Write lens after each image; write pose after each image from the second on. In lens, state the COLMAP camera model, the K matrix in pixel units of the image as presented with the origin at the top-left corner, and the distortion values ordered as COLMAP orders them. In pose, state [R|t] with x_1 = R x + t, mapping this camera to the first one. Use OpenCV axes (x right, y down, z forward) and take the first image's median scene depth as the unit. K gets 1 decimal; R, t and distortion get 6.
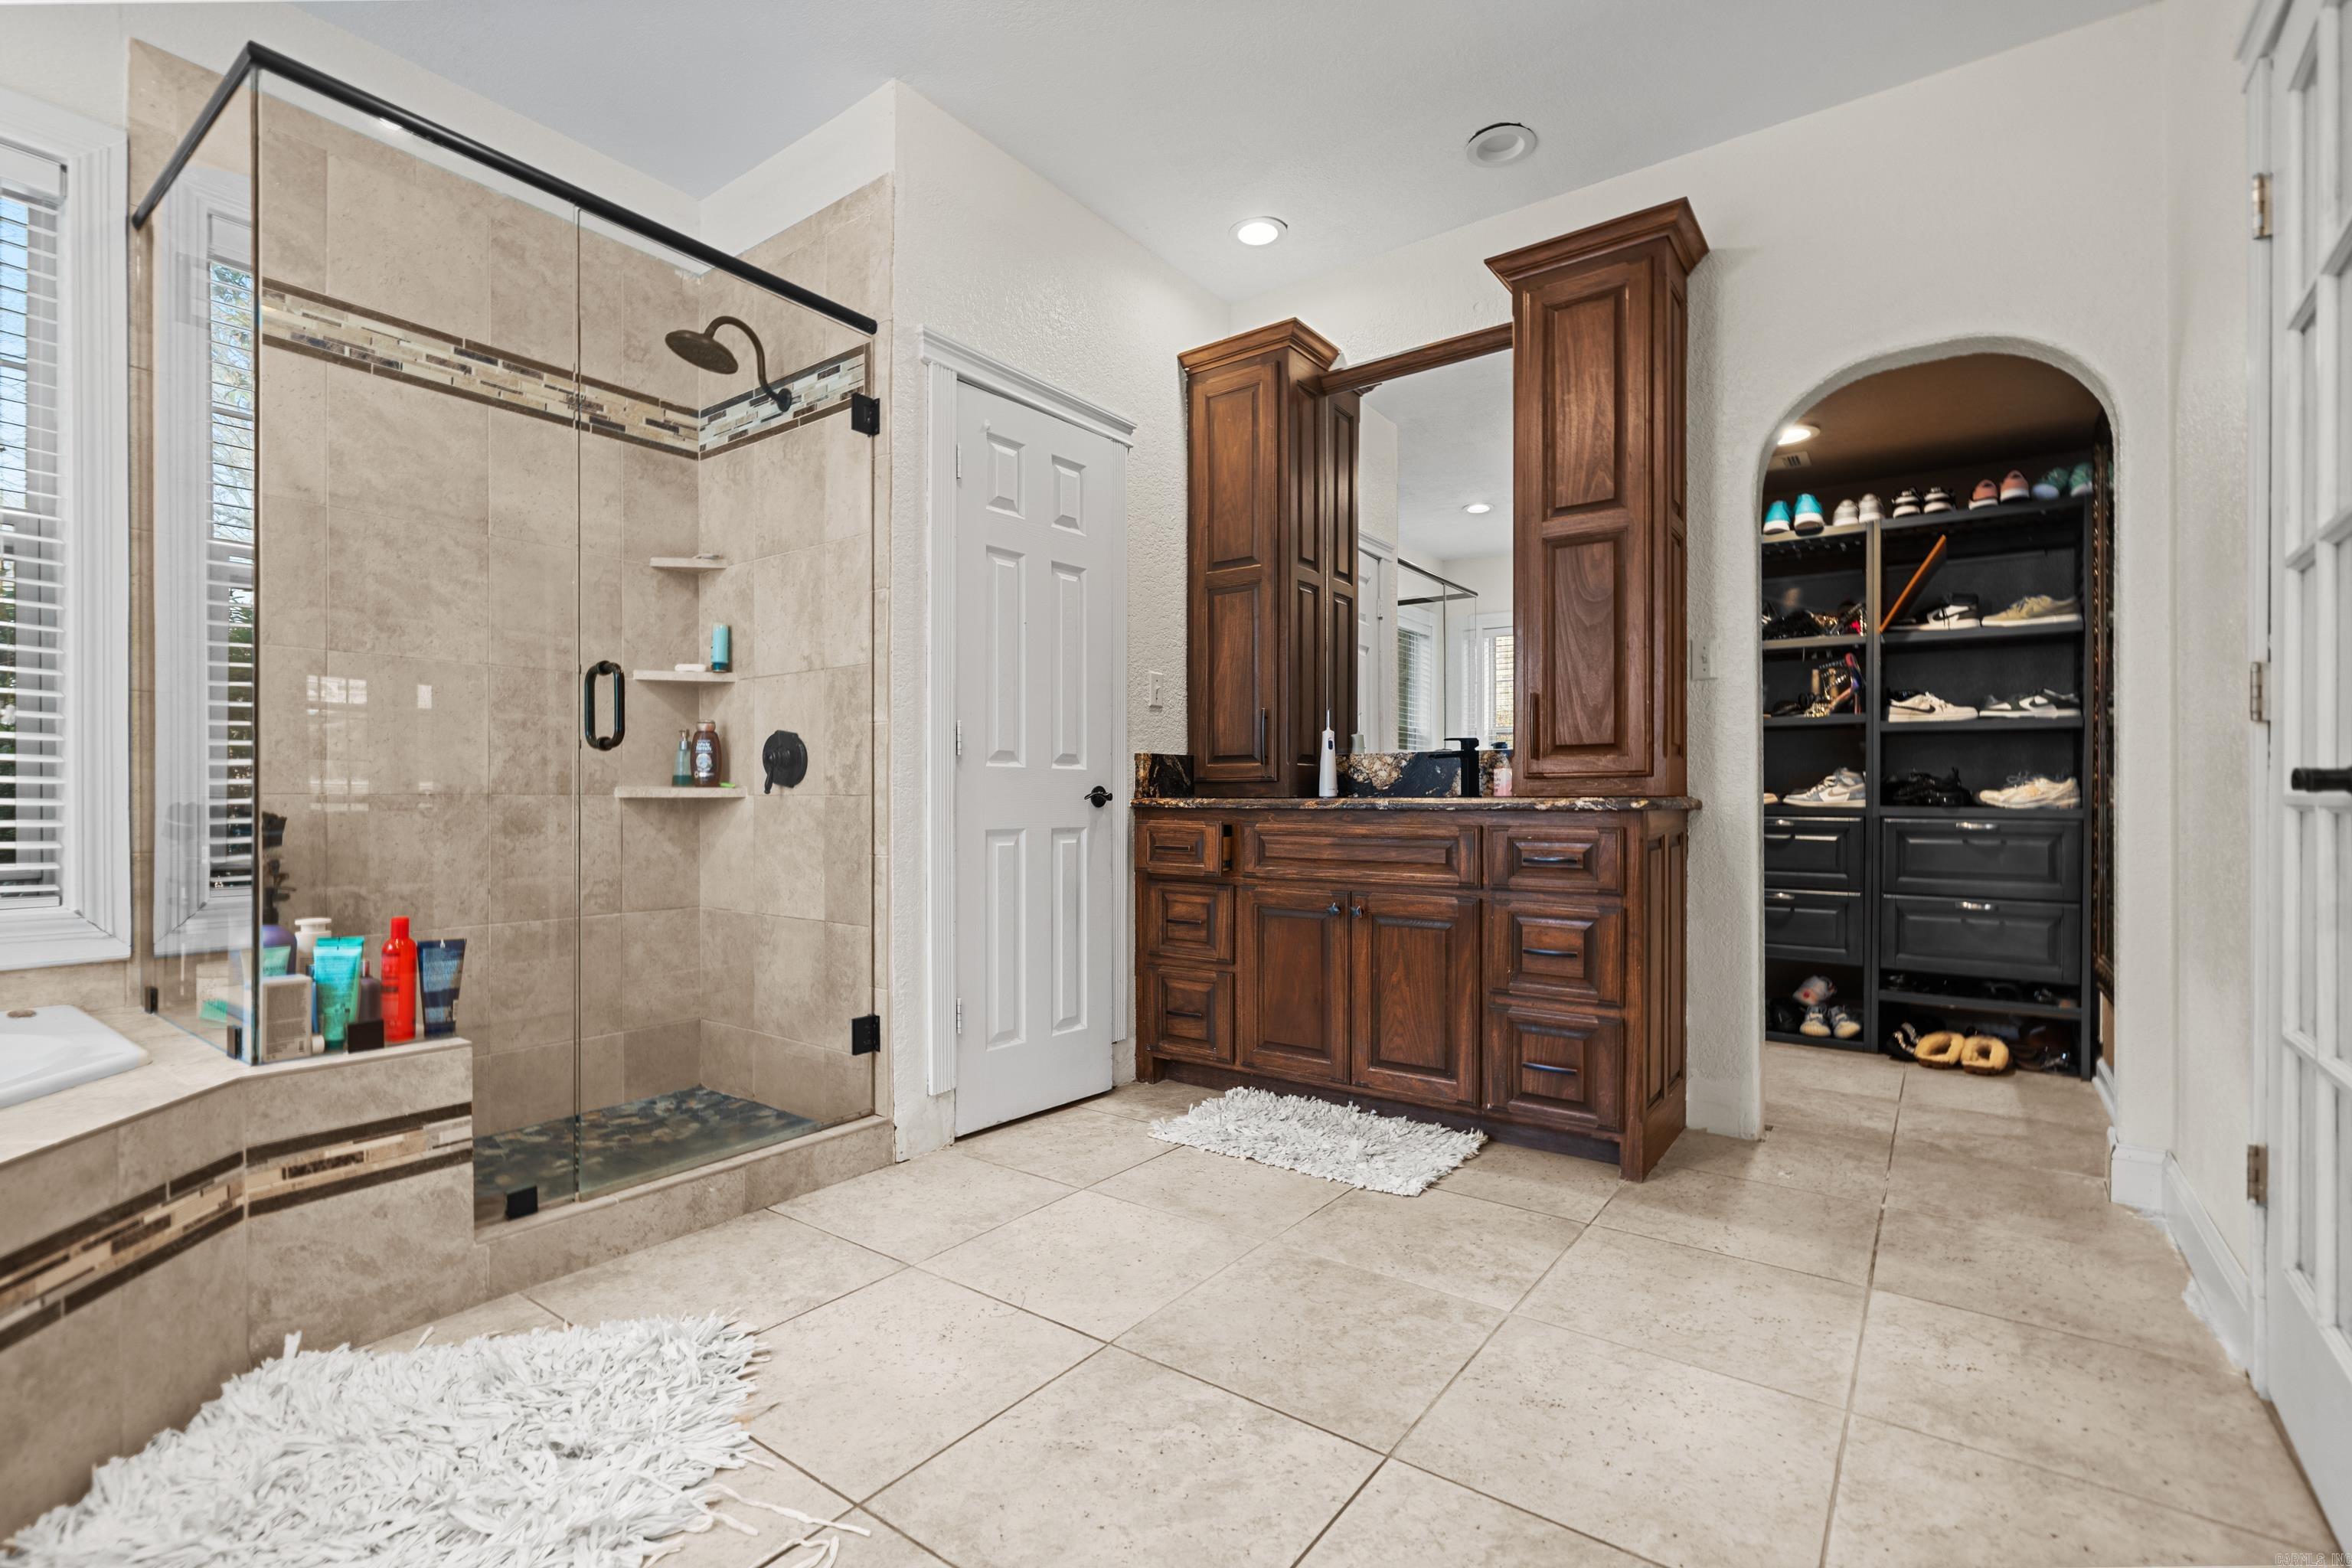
lens RADIAL K [[1050.2, 0, 1181.4], [0, 1050.2, 793.4], [0, 0, 1]] dist [-0.000968, 0.001114]
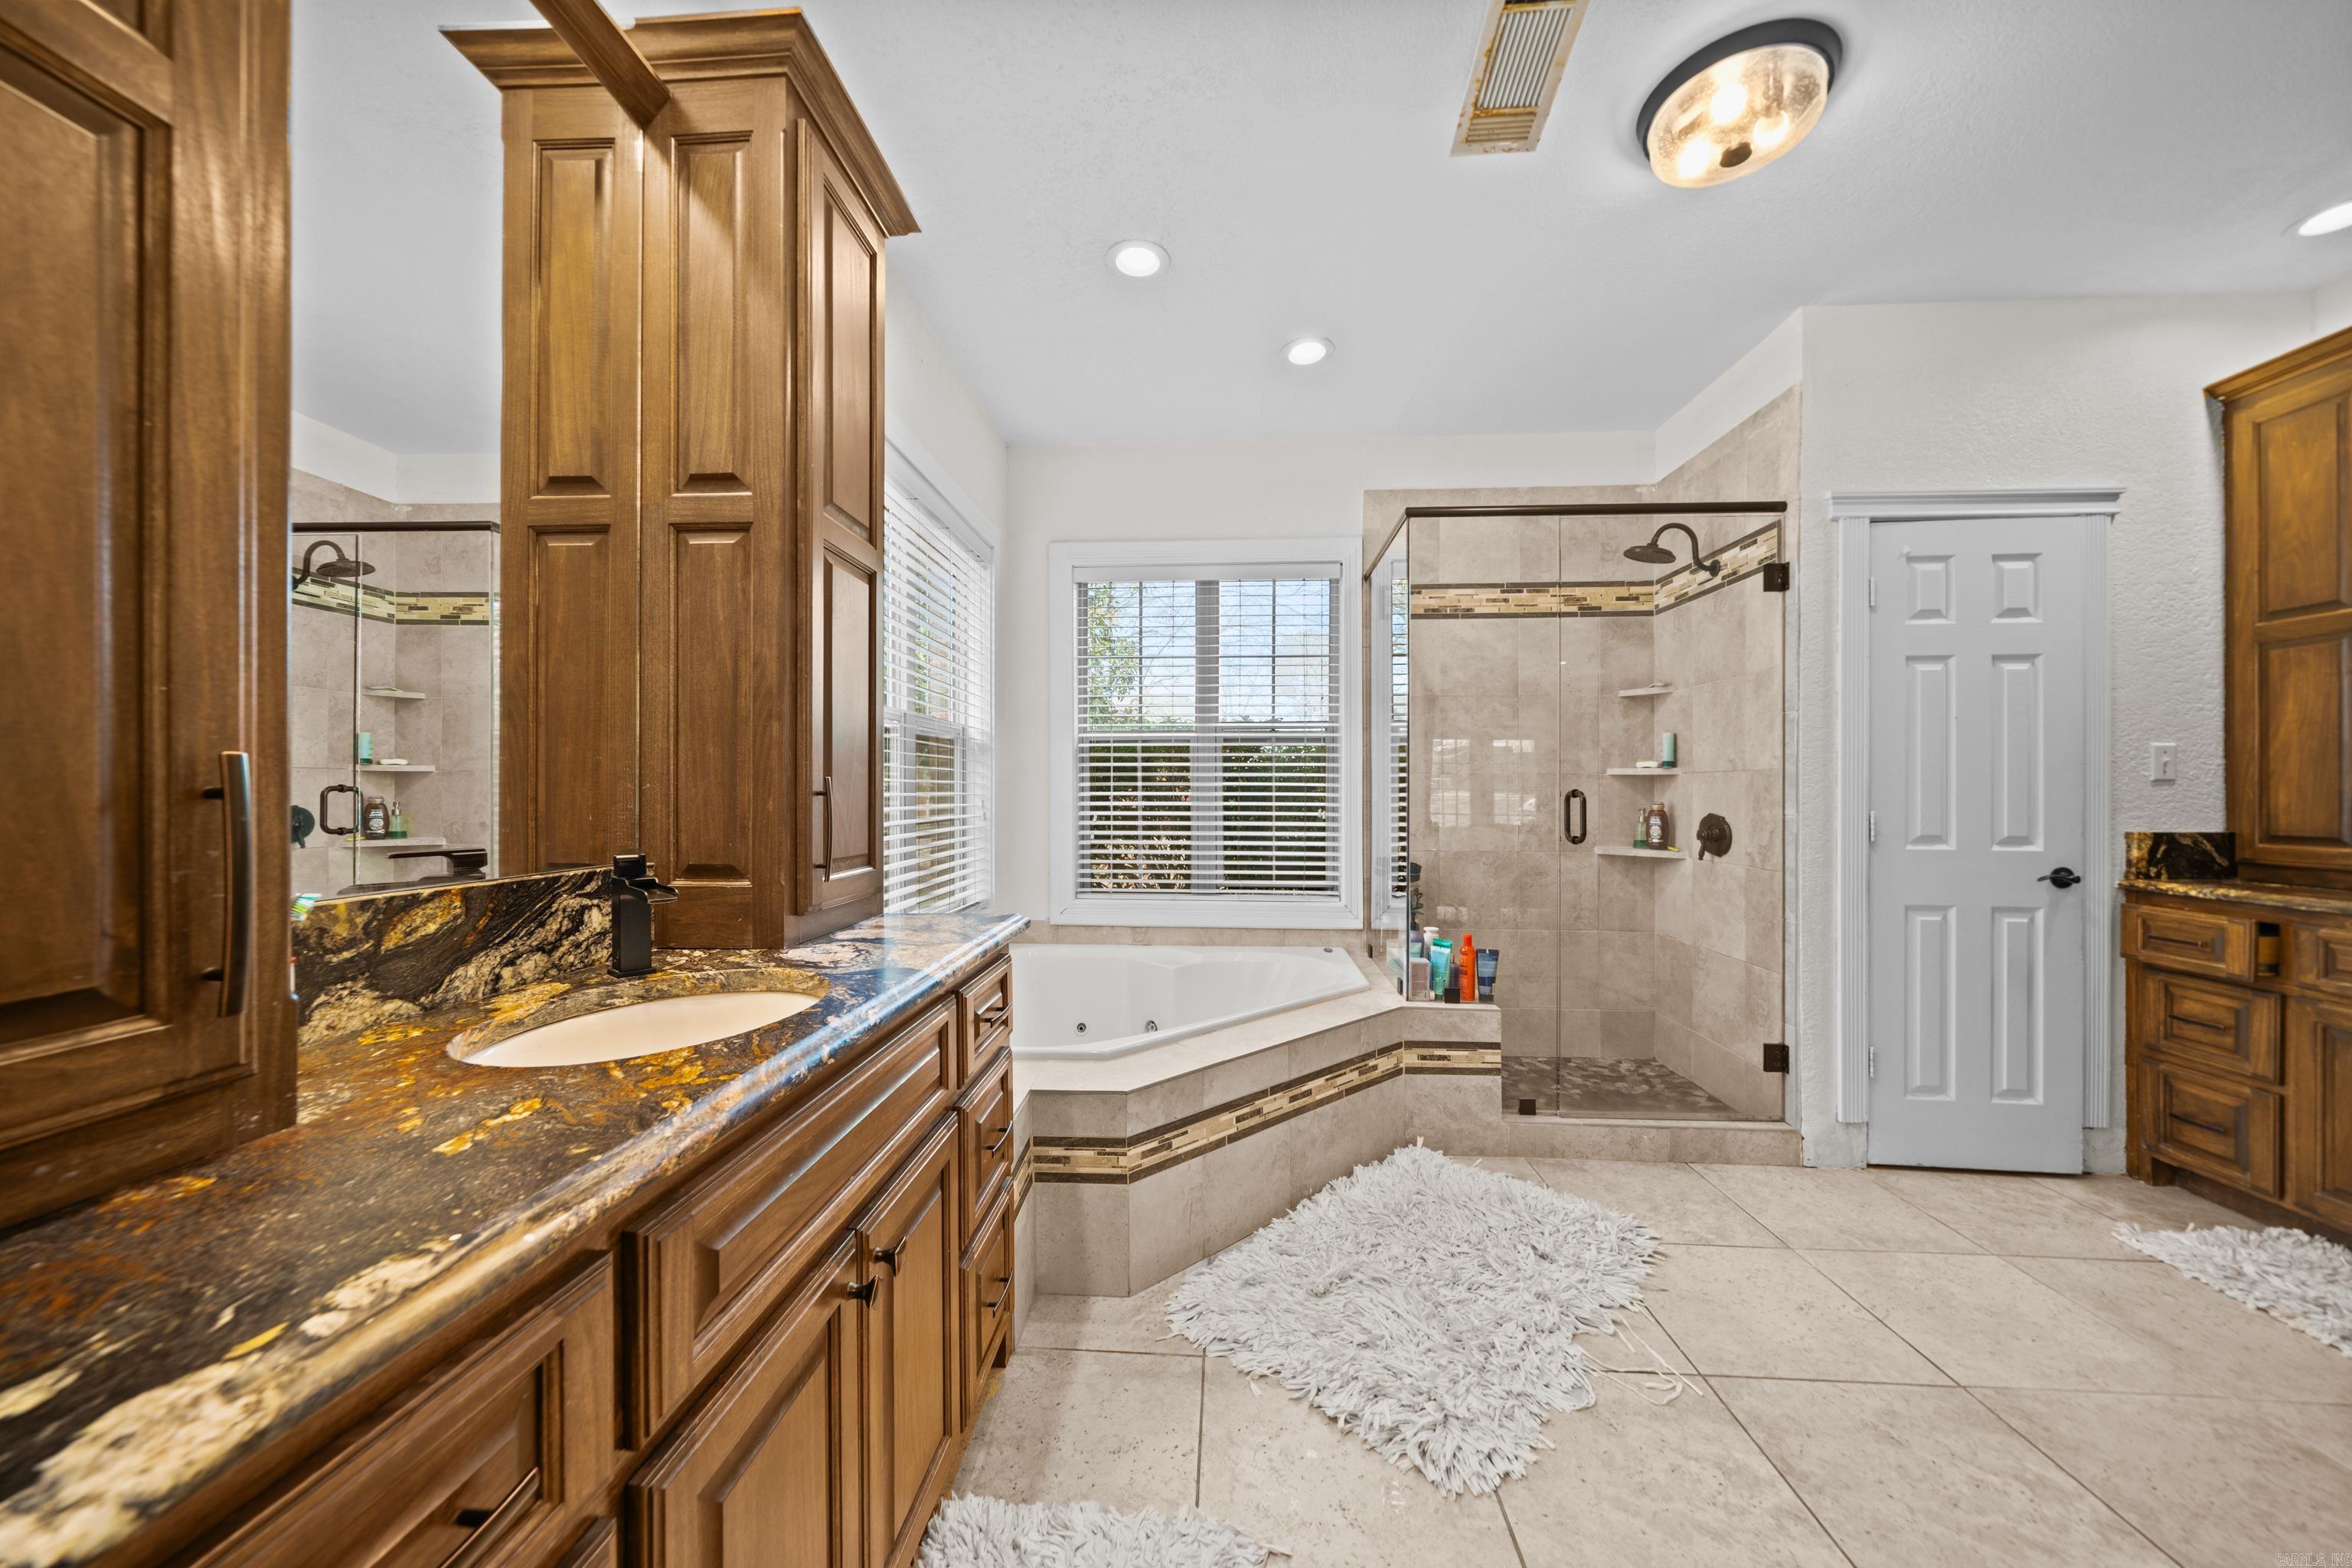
lens RADIAL K [[826.0, 0, 1180.8], [0, 826.0, 790.1], [0, 0, 1]] dist [-0.006030, 0.000146]
pose [[0.541369, 0.001670, -0.840783, 0.145229], [-0.000808, 0.999999, 0.001466, -0.095128], [0.840785, -0.000114, 0.541370, -0.153148]]
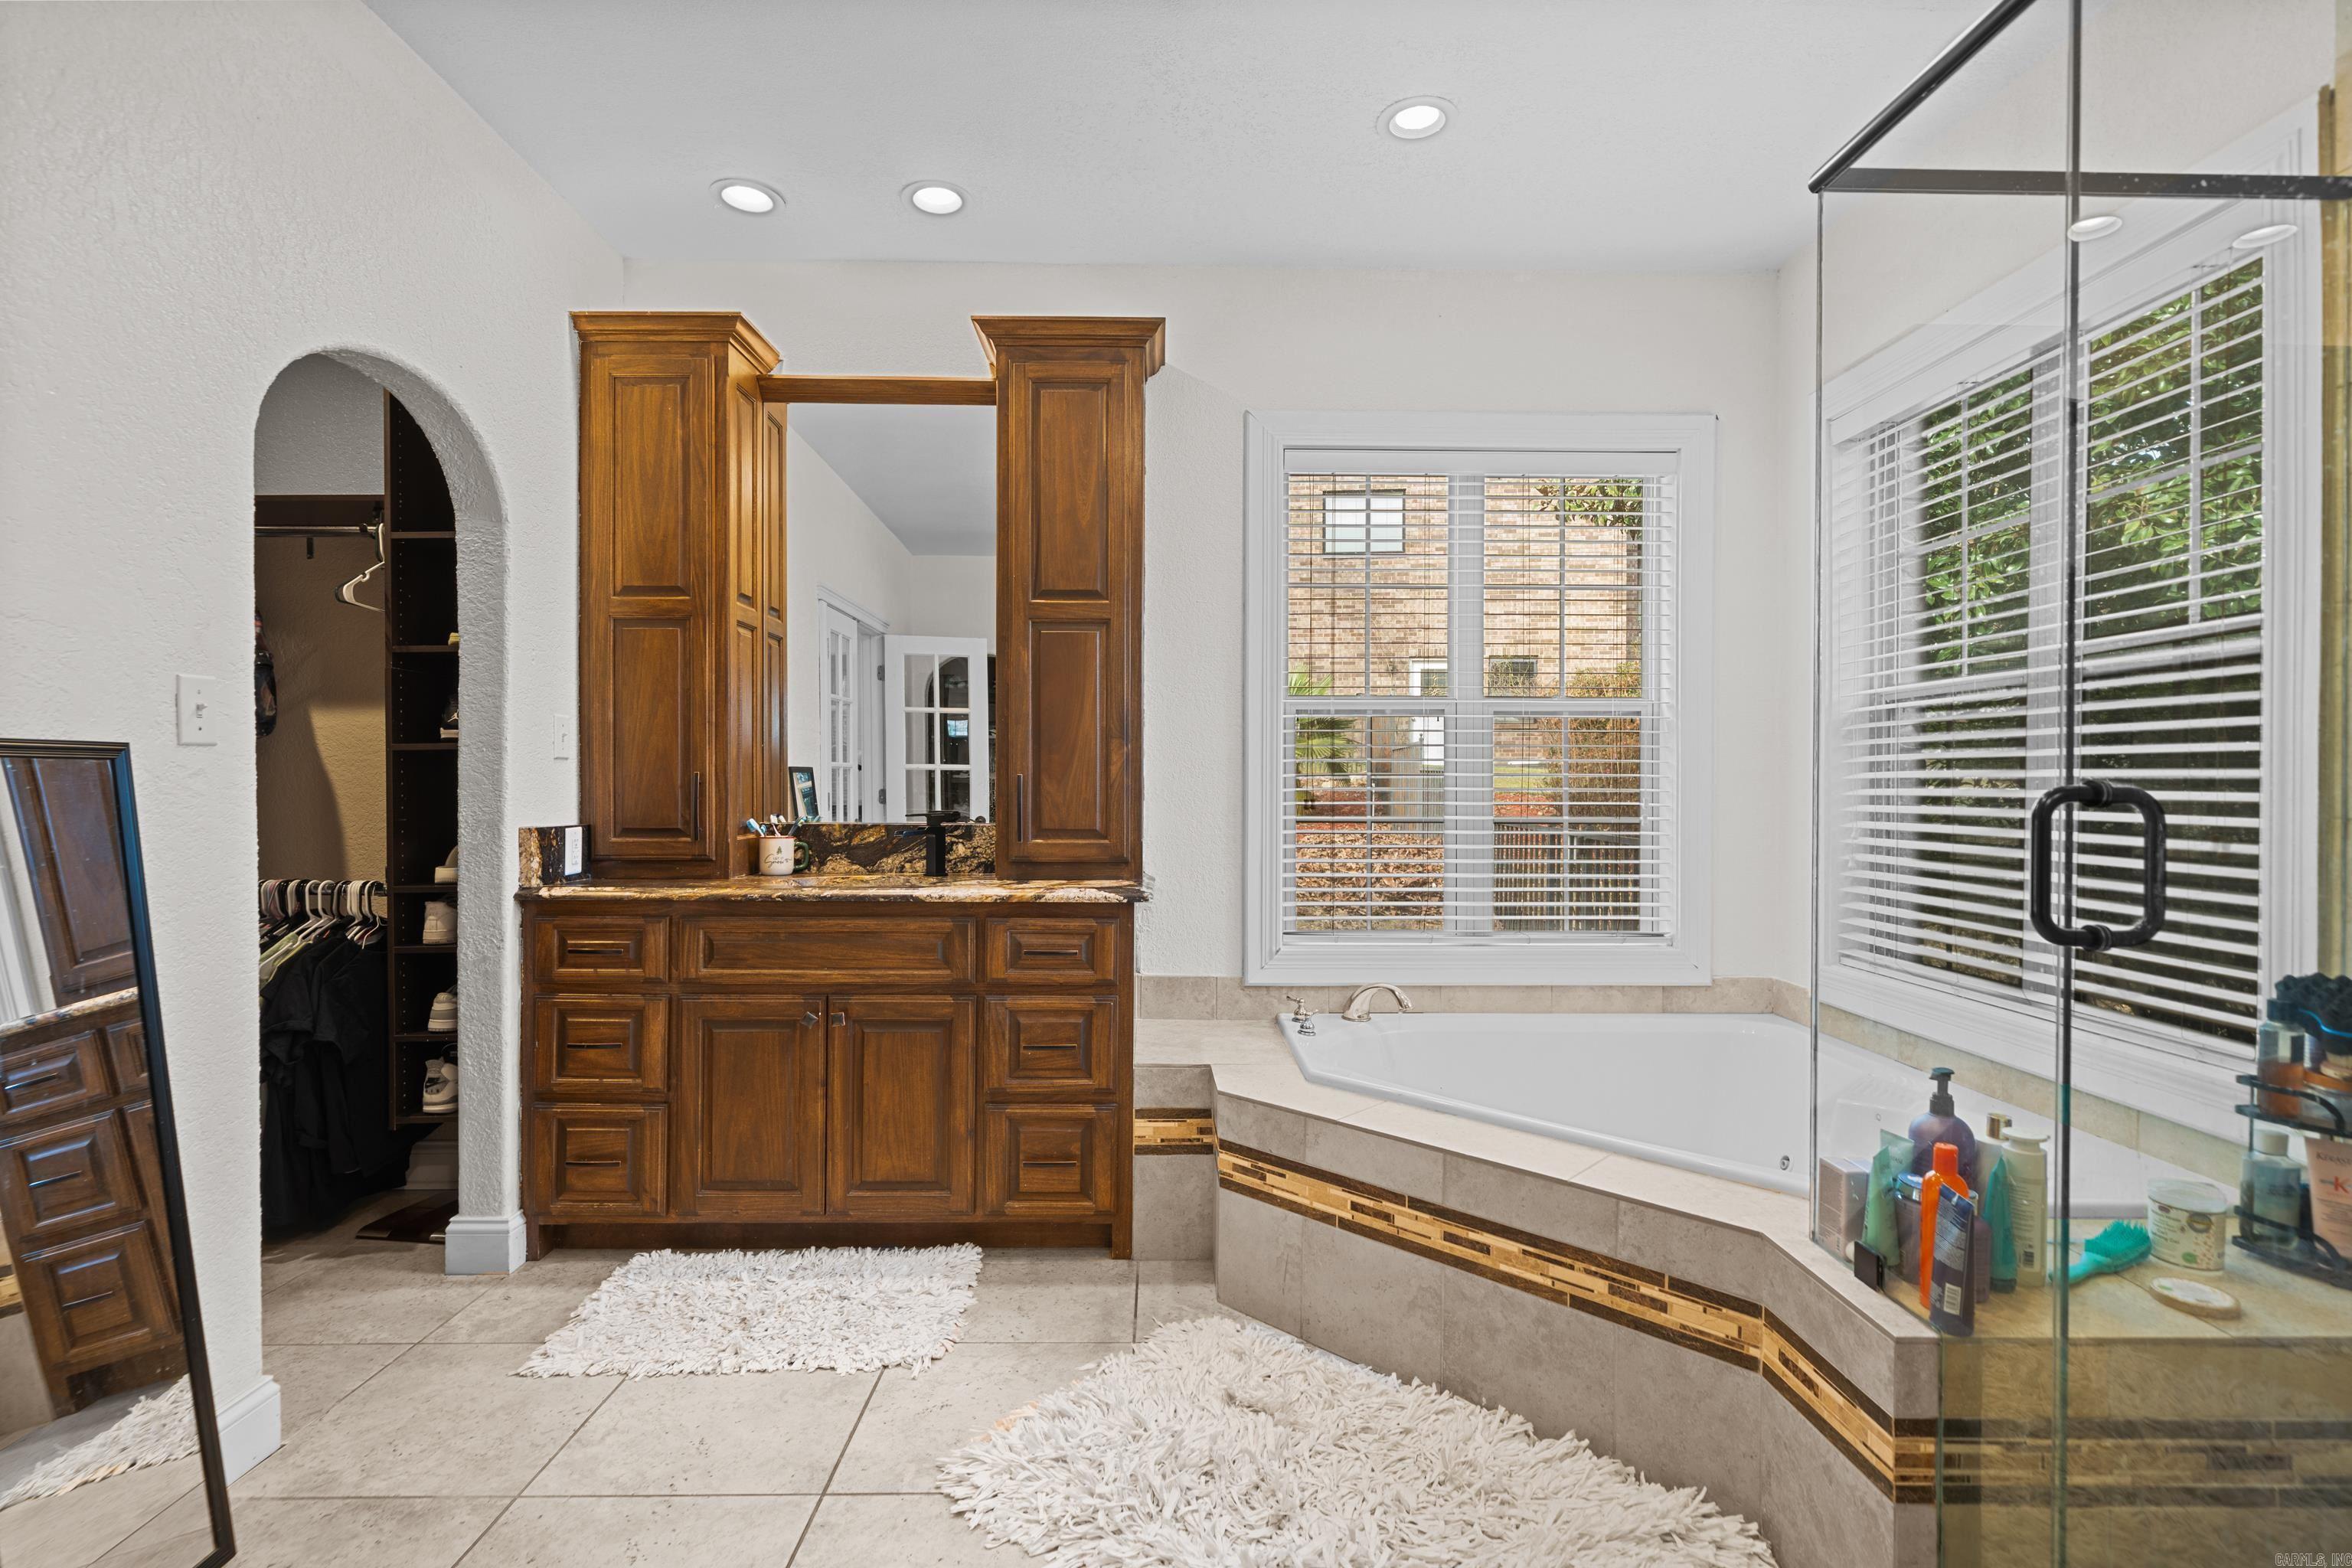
lens RADIAL K [[1093.5, 0, 1176.0], [0, 1093.5, 784.0], [0, 0, 1]] dist [0.000593, 0.000065]
pose [[-0.798172, -0.000620, -0.602429, 0.108964], [-0.001067, 0.999999, 0.000384, -0.093515], [0.602428, 0.000949, -0.798172, 0.873046]]
